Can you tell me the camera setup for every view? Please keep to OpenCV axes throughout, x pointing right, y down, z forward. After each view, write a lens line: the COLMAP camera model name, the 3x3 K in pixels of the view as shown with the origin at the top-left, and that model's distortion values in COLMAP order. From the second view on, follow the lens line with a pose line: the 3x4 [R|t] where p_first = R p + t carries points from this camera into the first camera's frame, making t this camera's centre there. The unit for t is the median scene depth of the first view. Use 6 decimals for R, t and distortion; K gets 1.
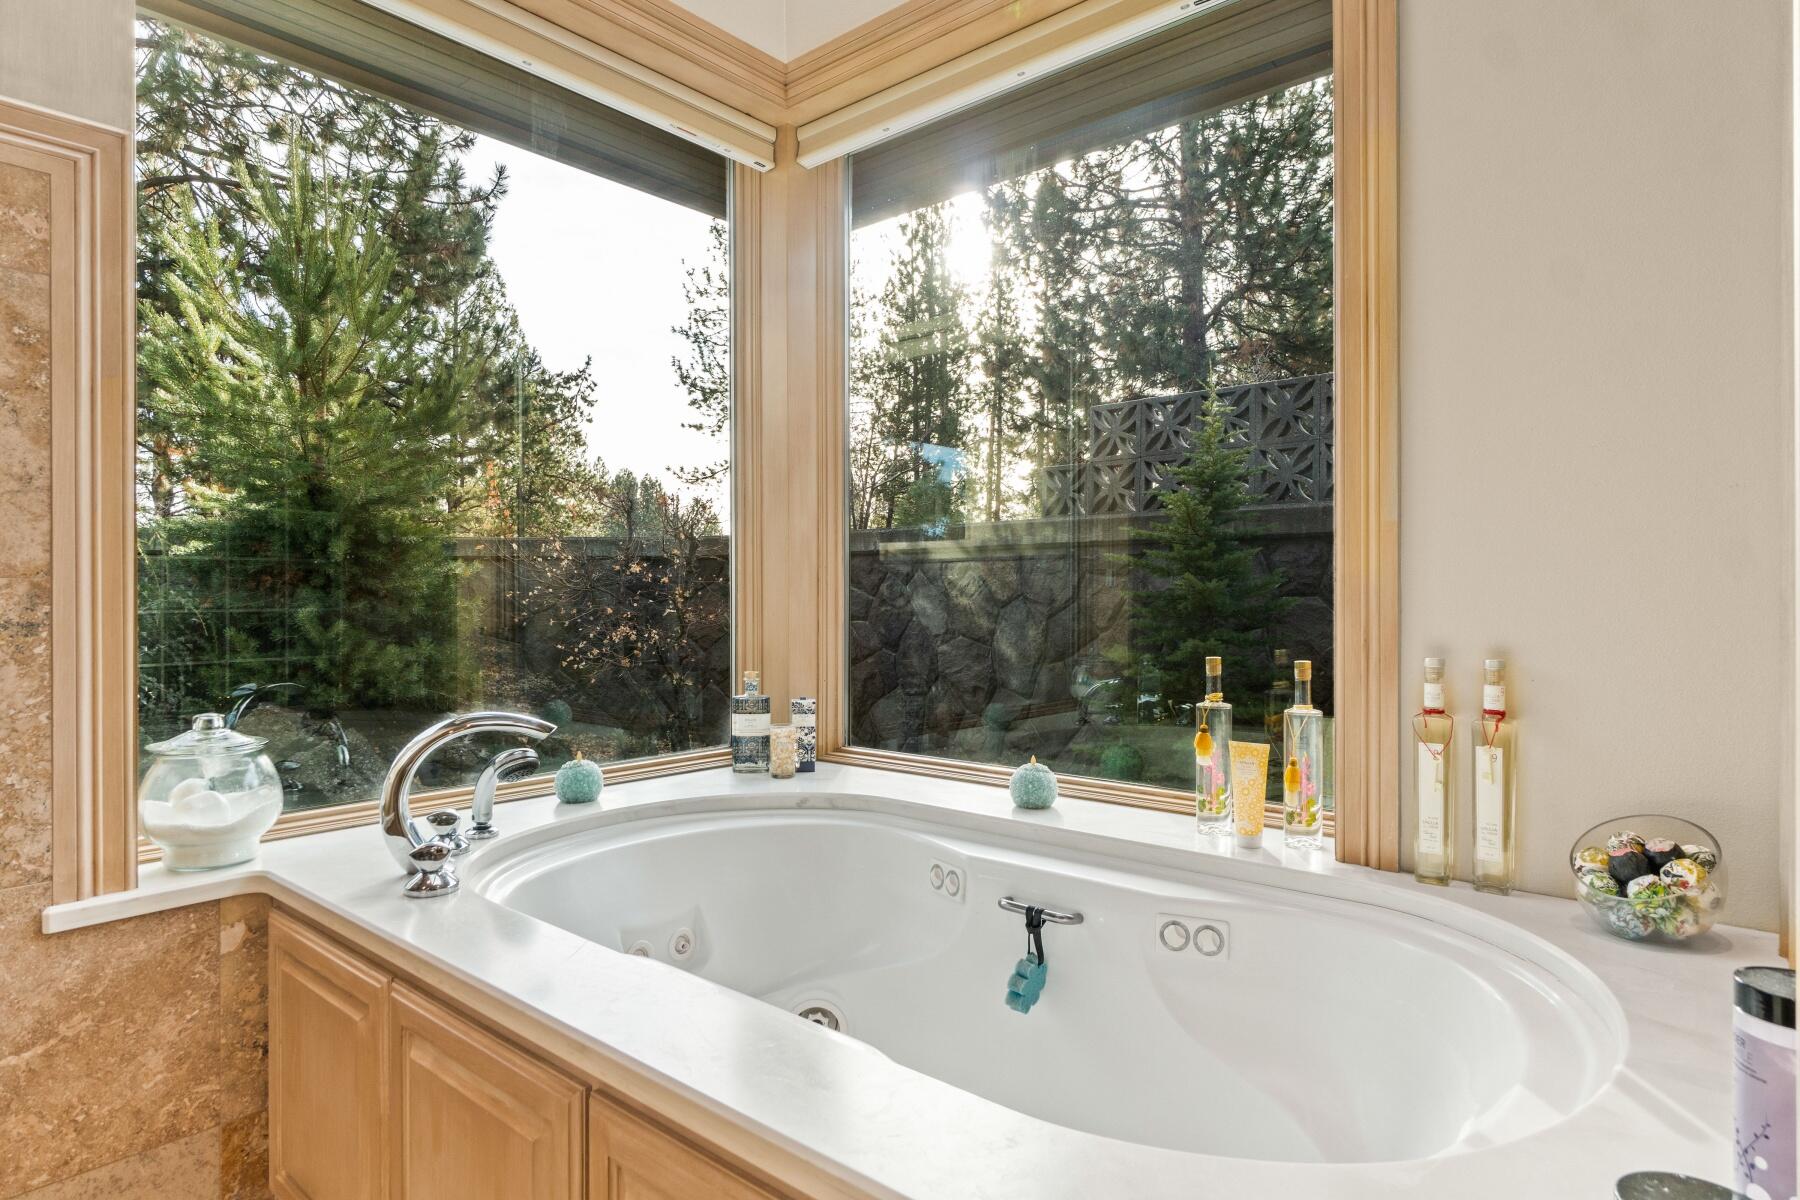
lens RADIAL K [[989.5, 0, 900.0], [0, 989.5, 600.0], [0, 0, 1]] dist [0.004458, 0.001700]
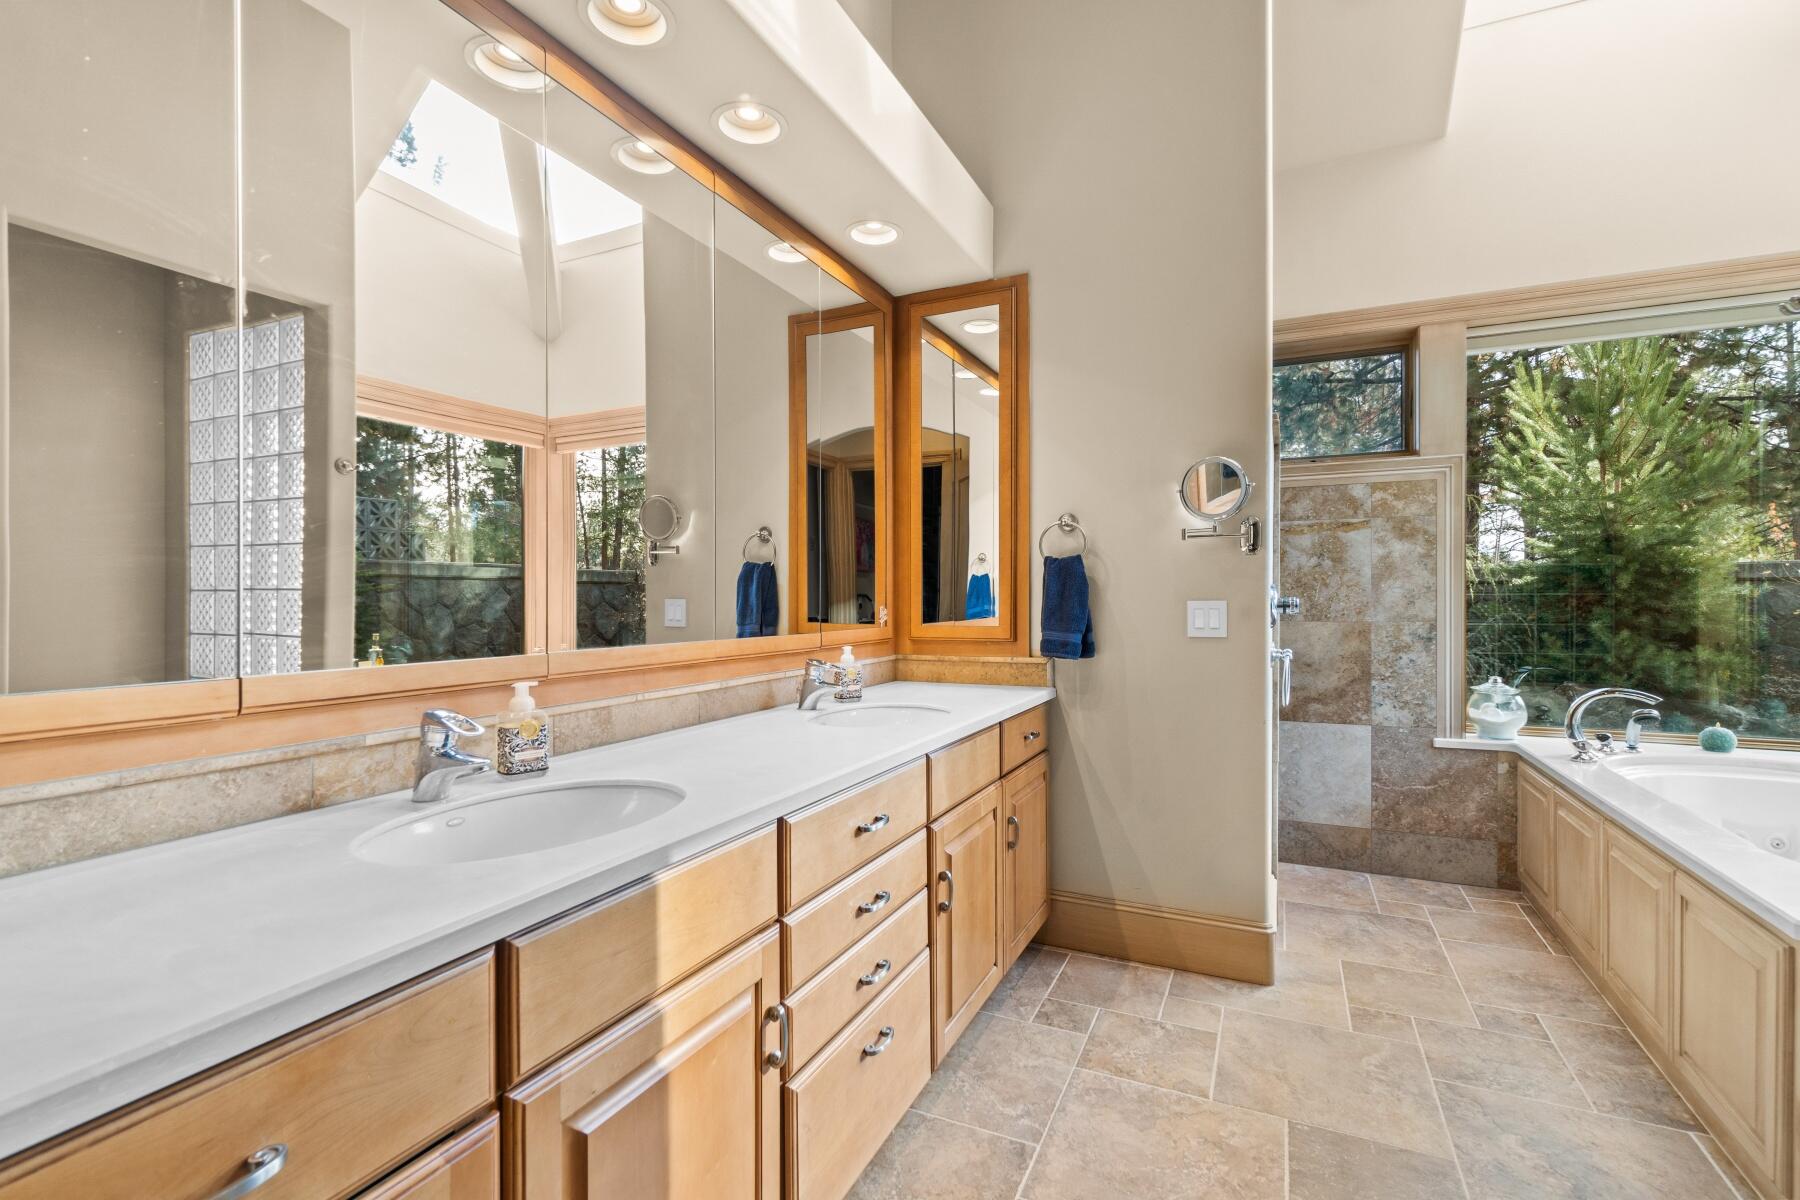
lens RADIAL K [[785.1, 0, 907.9], [0, 785.1, 606.5], [0, 0, 1]] dist [-0.004123, -0.000649]
pose [[0.255246, 0.008908, -0.966835, 0.786835], [0.001800, 0.999951, 0.009688, -0.077650], [0.966874, -0.004213, 0.255218, -0.878163]]
